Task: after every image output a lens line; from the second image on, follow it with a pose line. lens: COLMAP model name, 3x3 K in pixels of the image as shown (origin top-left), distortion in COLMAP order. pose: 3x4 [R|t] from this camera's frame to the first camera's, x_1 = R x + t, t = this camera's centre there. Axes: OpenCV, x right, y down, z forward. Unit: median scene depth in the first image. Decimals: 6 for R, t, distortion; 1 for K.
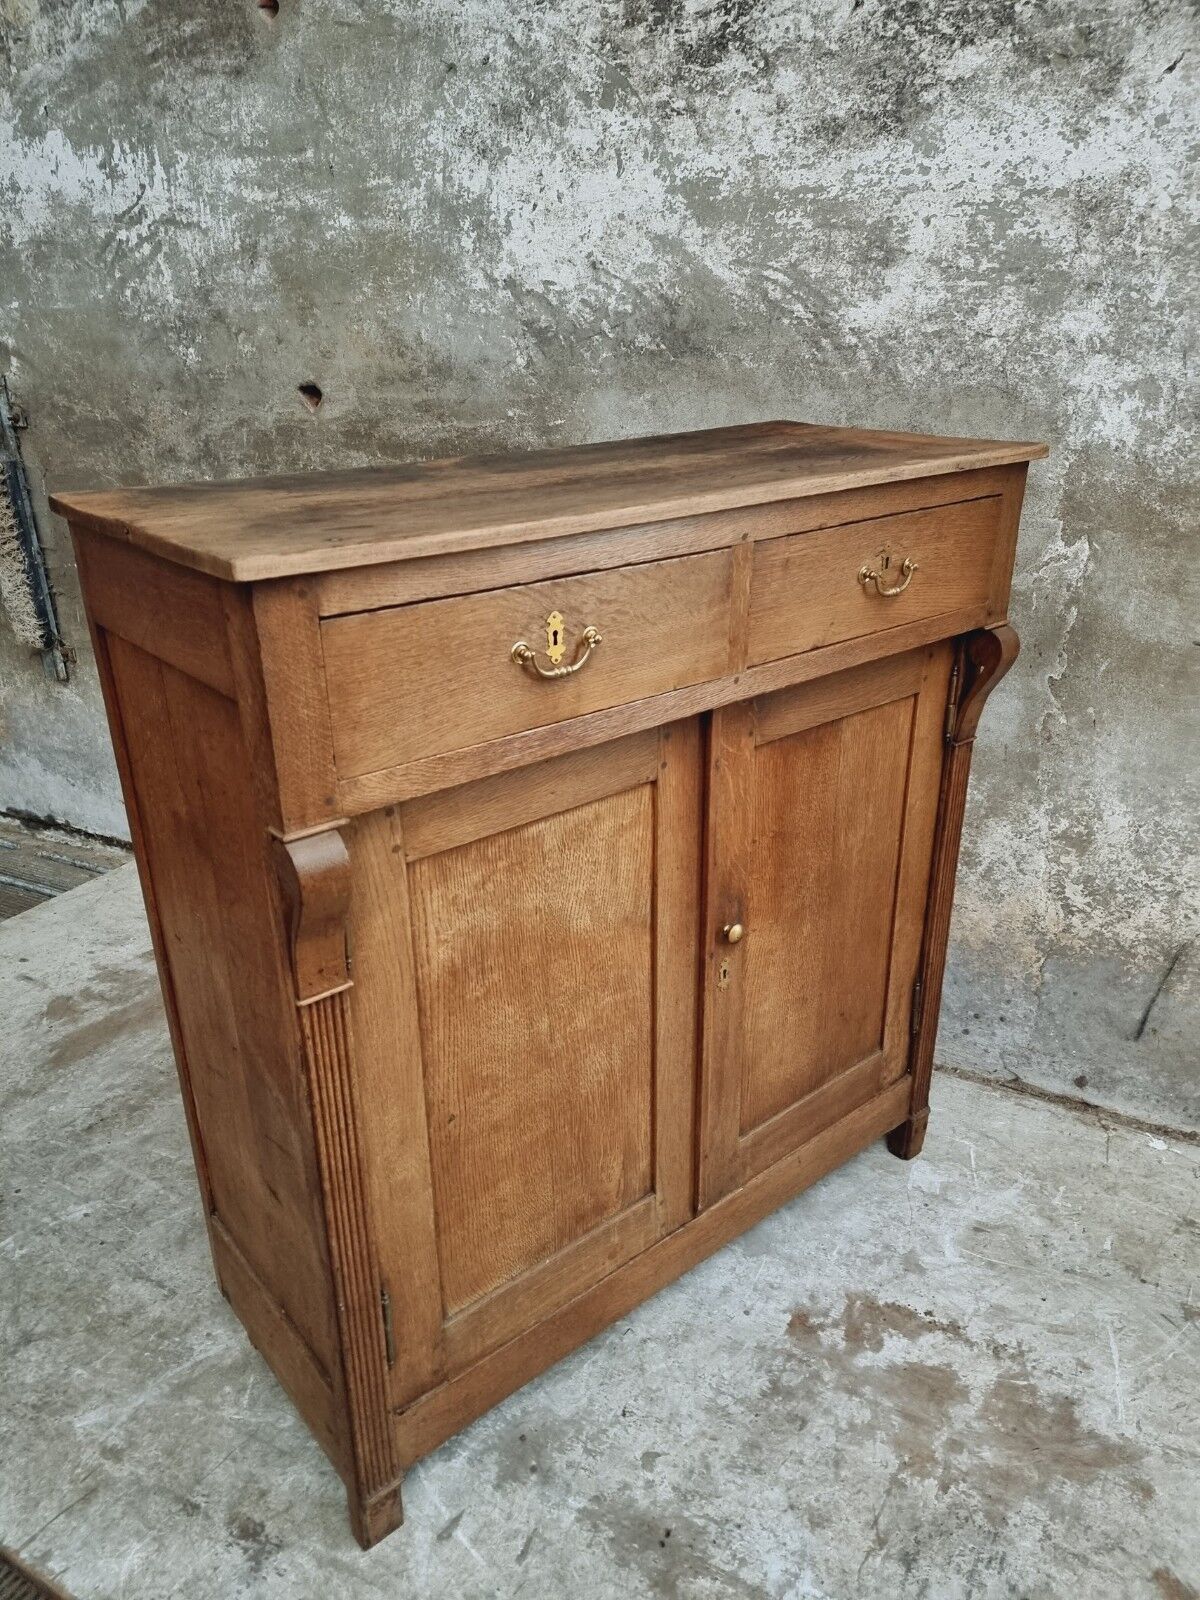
lens RADIAL K [[1129.0, 0, 583.4], [0, 1129.0, 796.9], [0, 0, 1]] dist [0.077308, -0.069056]
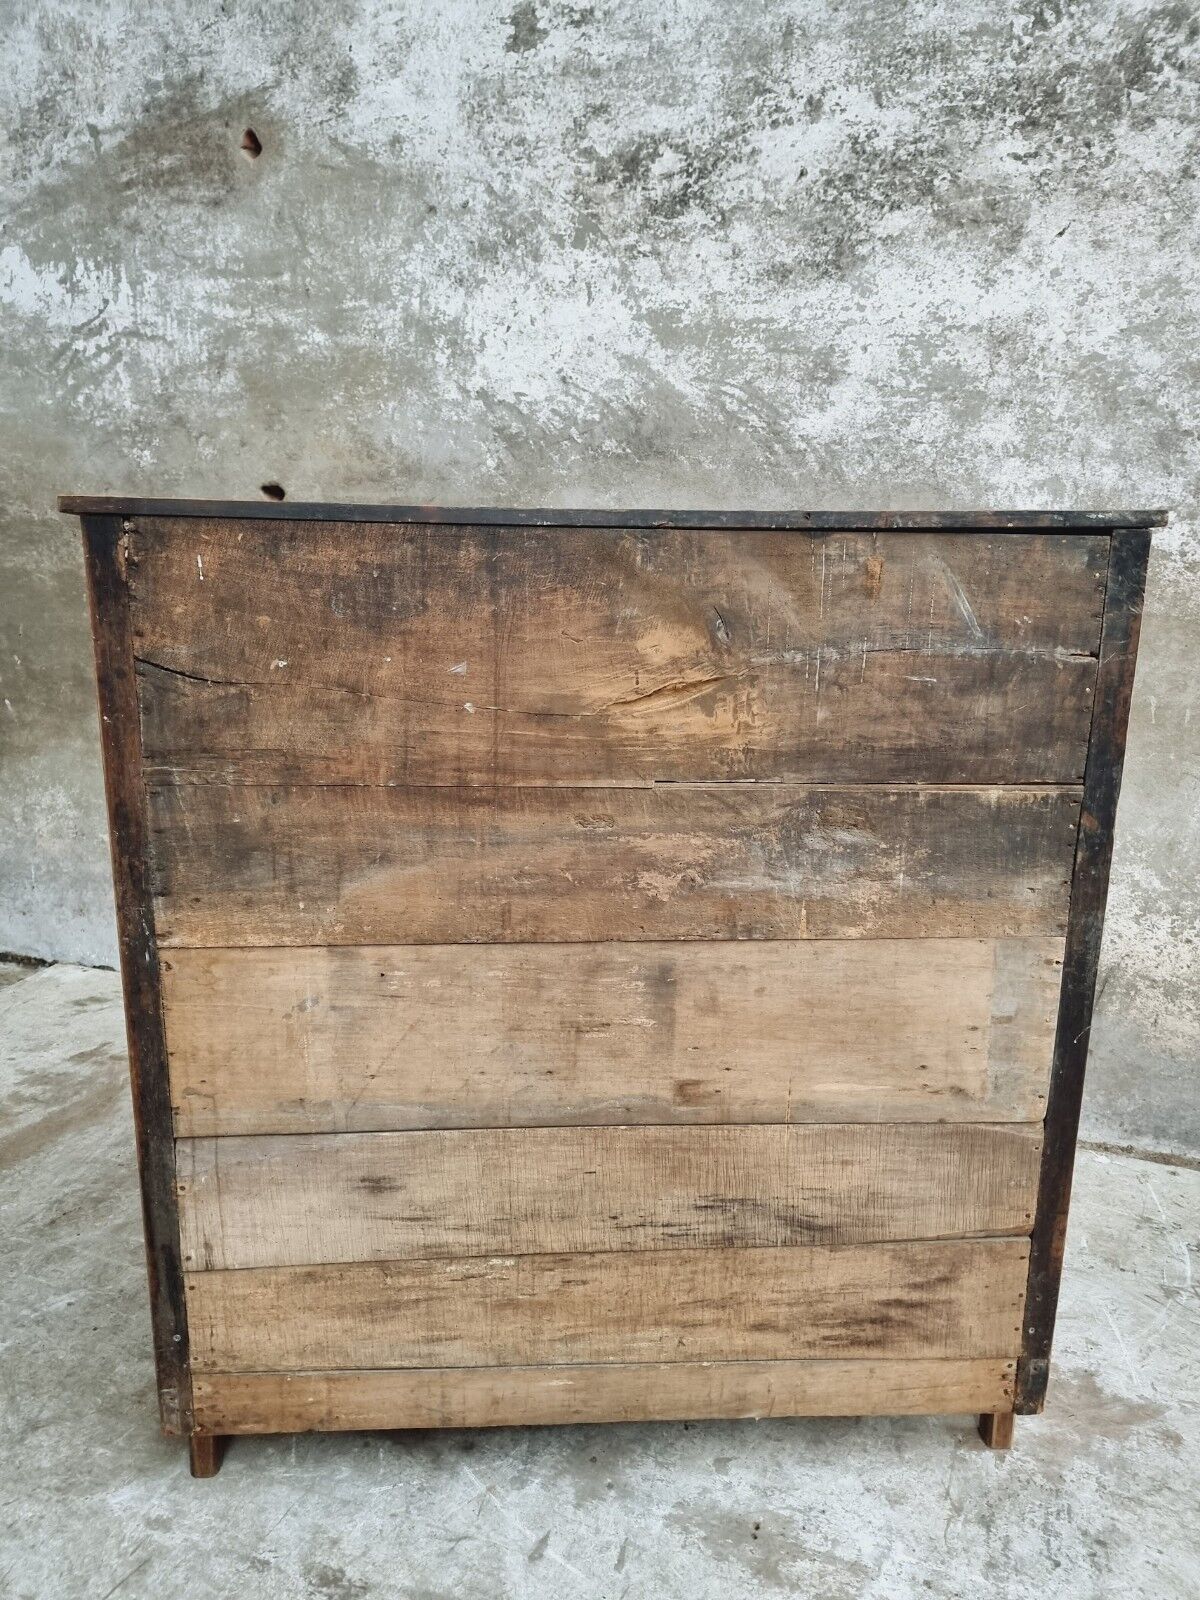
lens RADIAL K [[1129.0, 0, 583.1], [0, 1129.0, 804.4], [0, 0, 1]] dist [0.077308, -0.069056]
pose [[0.986250, -0.012319, 0.164801, -0.176278], [0.035165, 0.990024, -0.136439, 0.108284], [-0.161476, 0.140359, 0.976844, -0.037464]]
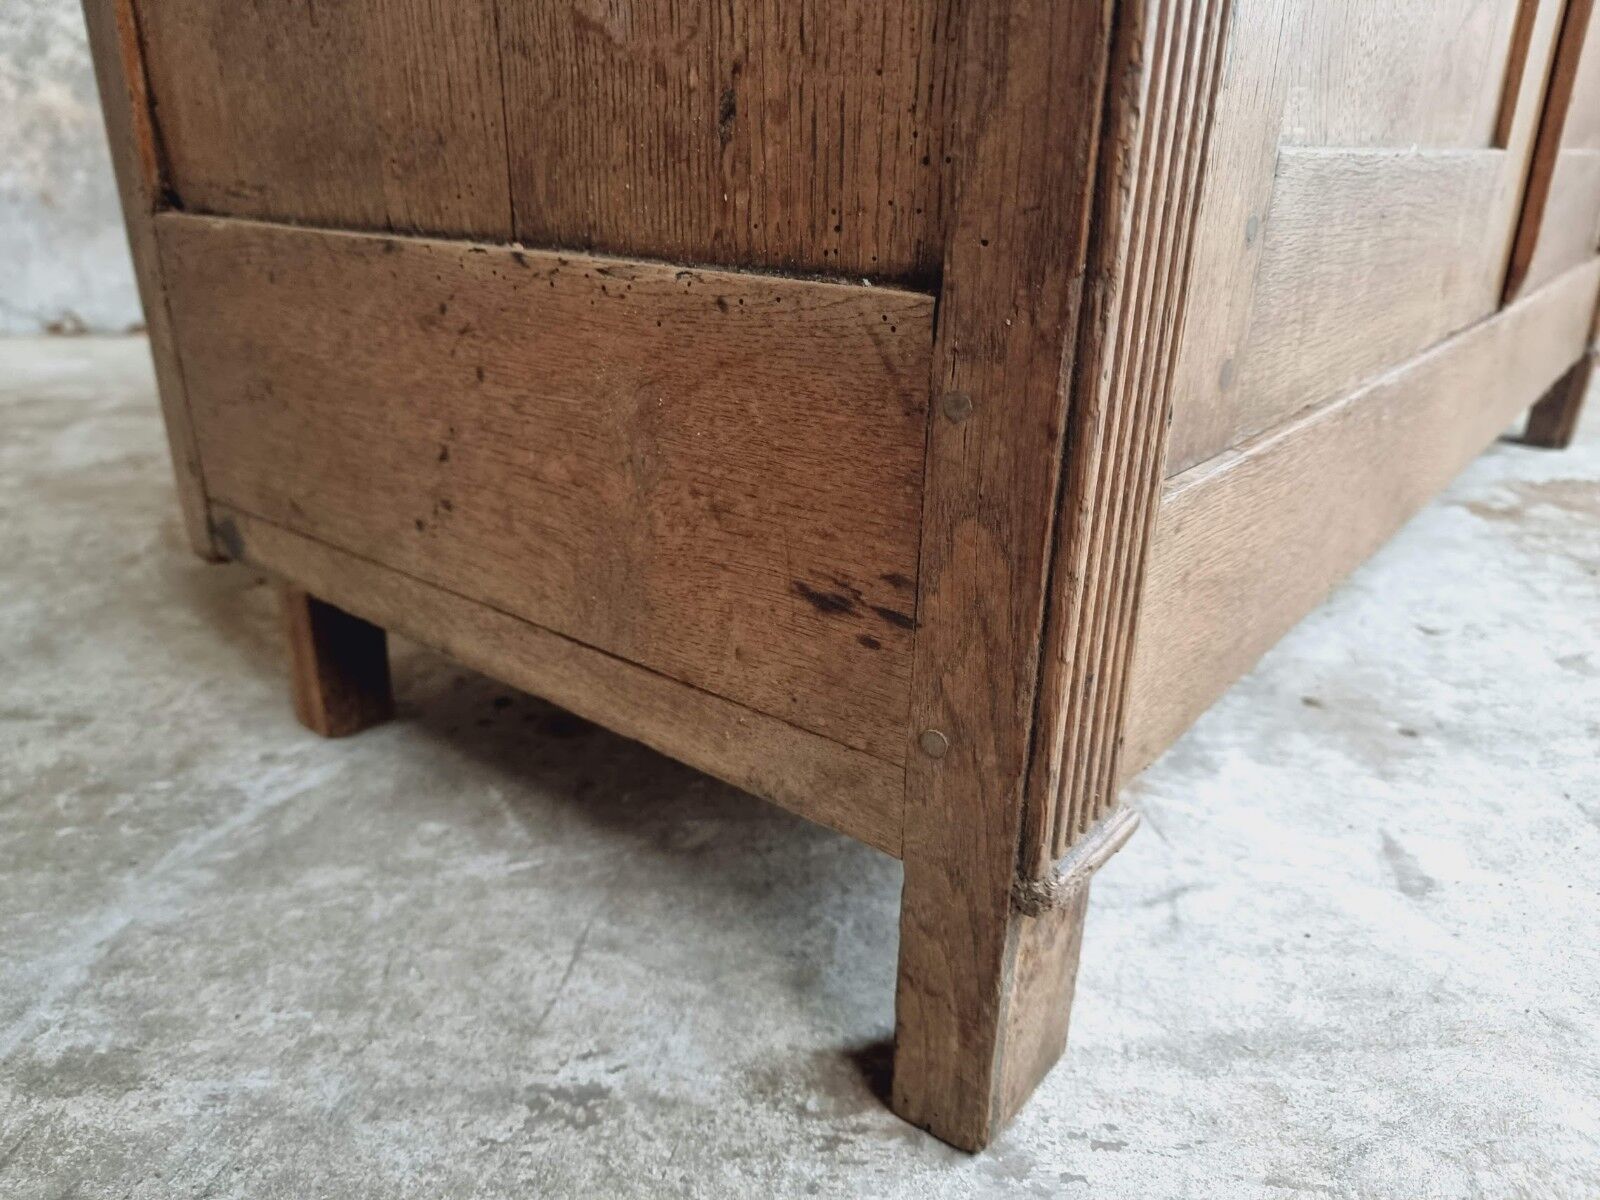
lens RADIAL K [[1173.5, 0, 801.0], [0, 1173.5, 602.7], [0, 0, 1]] dist [0.007836, -0.020605]
pose [[0.885725, -0.137810, 0.443283, -0.302308], [0.149254, 0.988756, 0.009164, 0.403420], [-0.439562, 0.058044, 0.896335, 0.588036]]
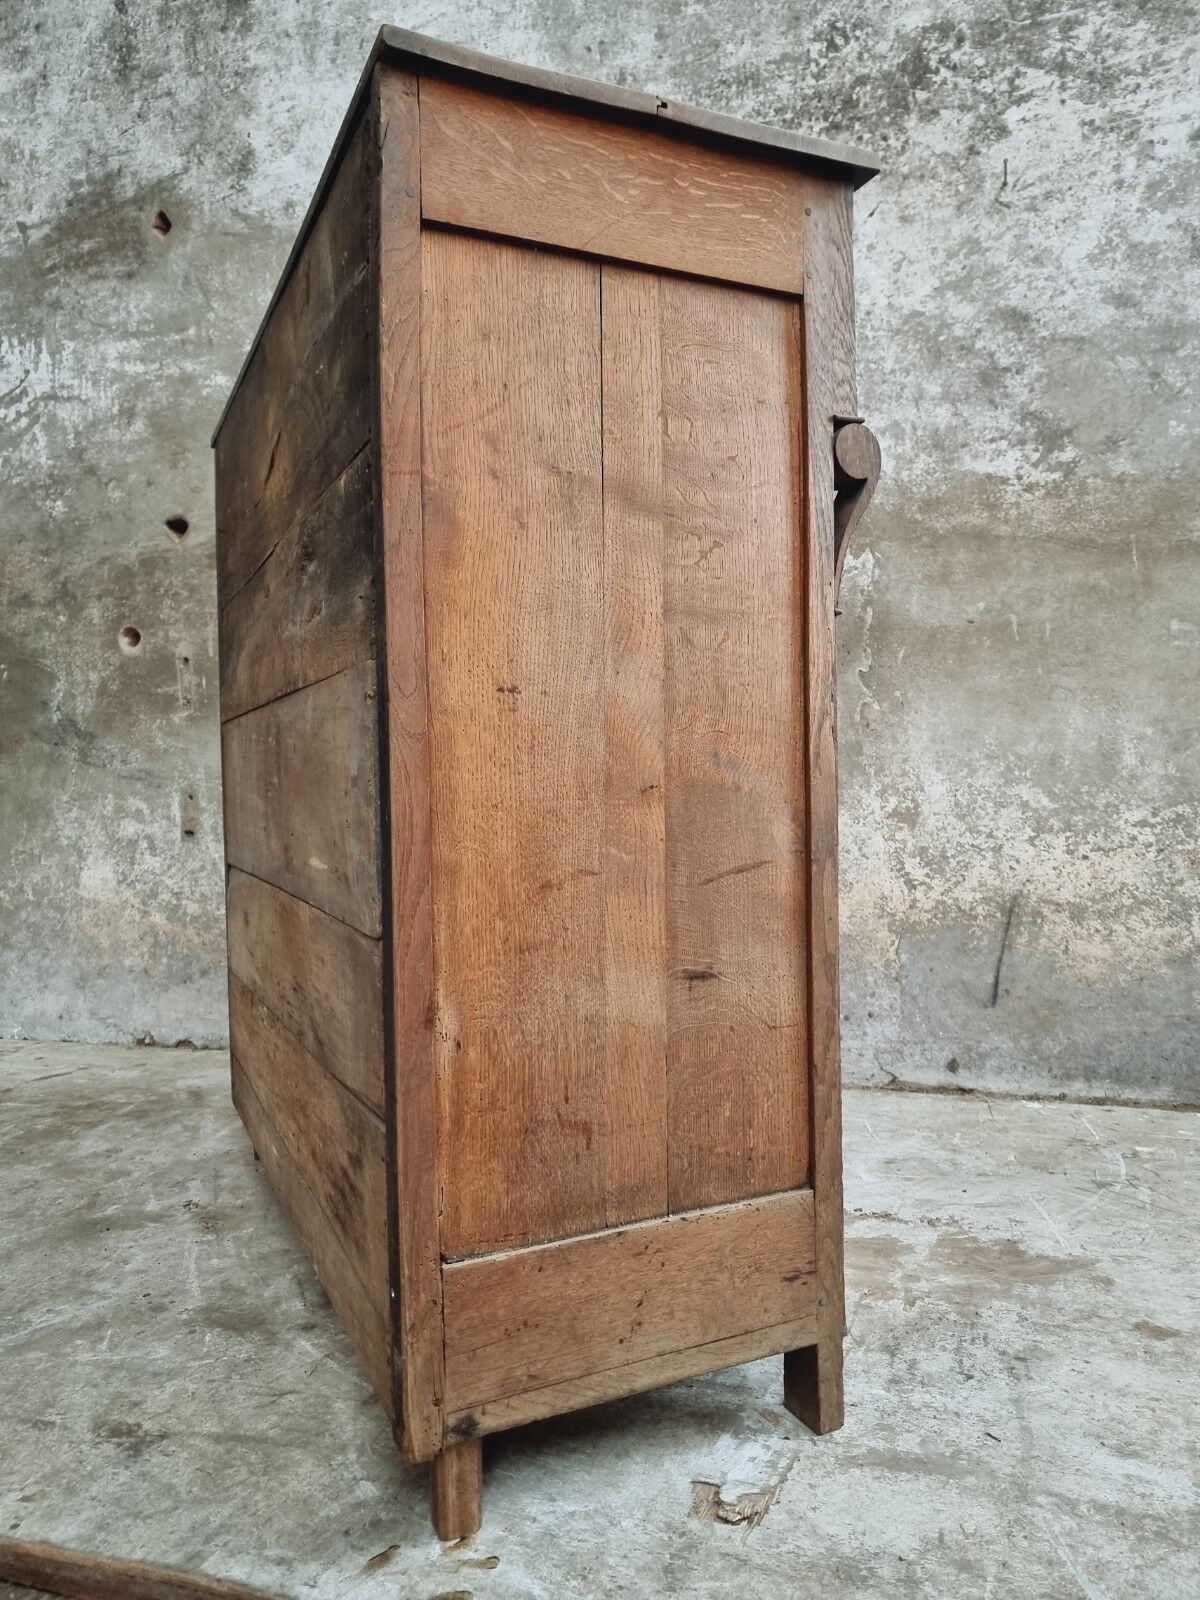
lens RADIAL K [[1129.0, 0, 585.3], [0, 1129.0, 797.7], [0, 0, 1]] dist [0.077308, -0.069056]
pose [[0.981968, -0.018422, 0.188146, -0.086760], [0.085164, 0.931638, -0.353268, 0.404125], [-0.168777, 0.362921, 0.916408, 0.034890]]
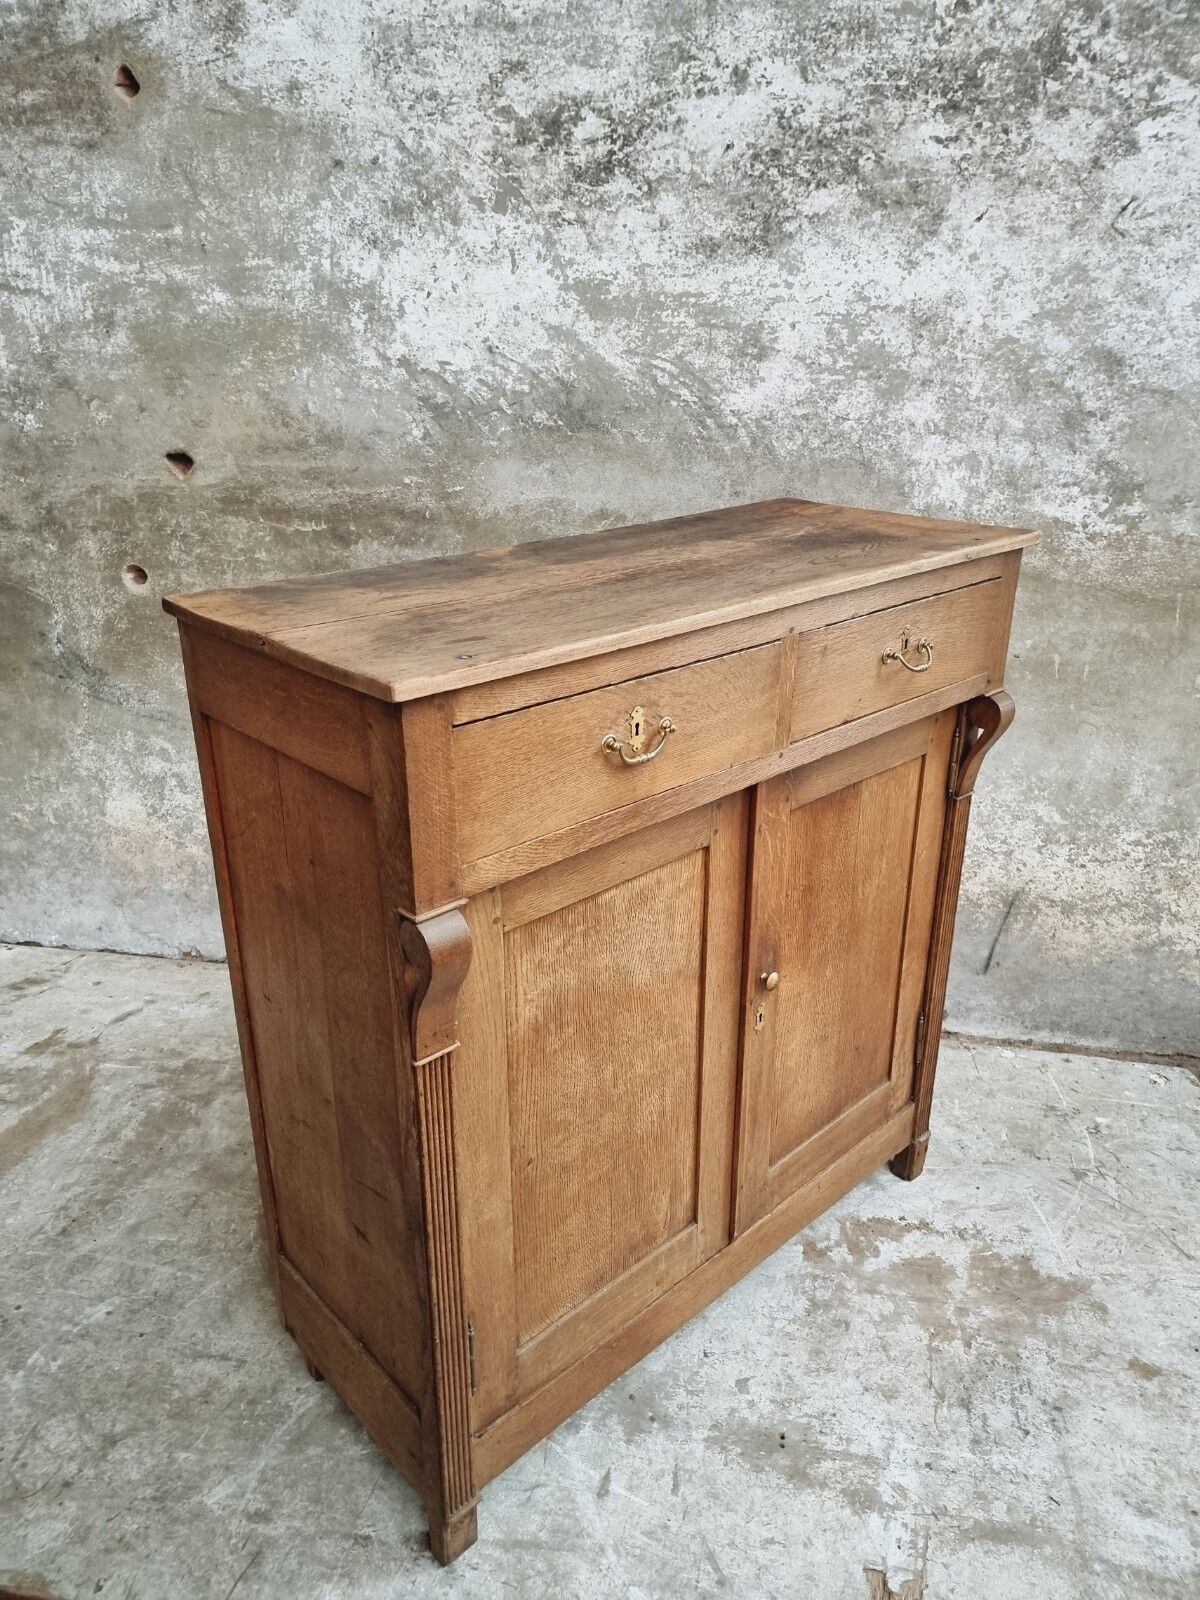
lens RADIAL K [[1129.0, 0, 583.1], [0, 1129.0, 795.8], [0, 0, 1]] dist [0.077308, -0.069056]
pose [[0.949828, -0.104405, 0.294834, -0.300842], [0.109334, 0.994005, -0.000236, -0.029562], [-0.293042, 0.032459, 0.955548, -0.069314]]
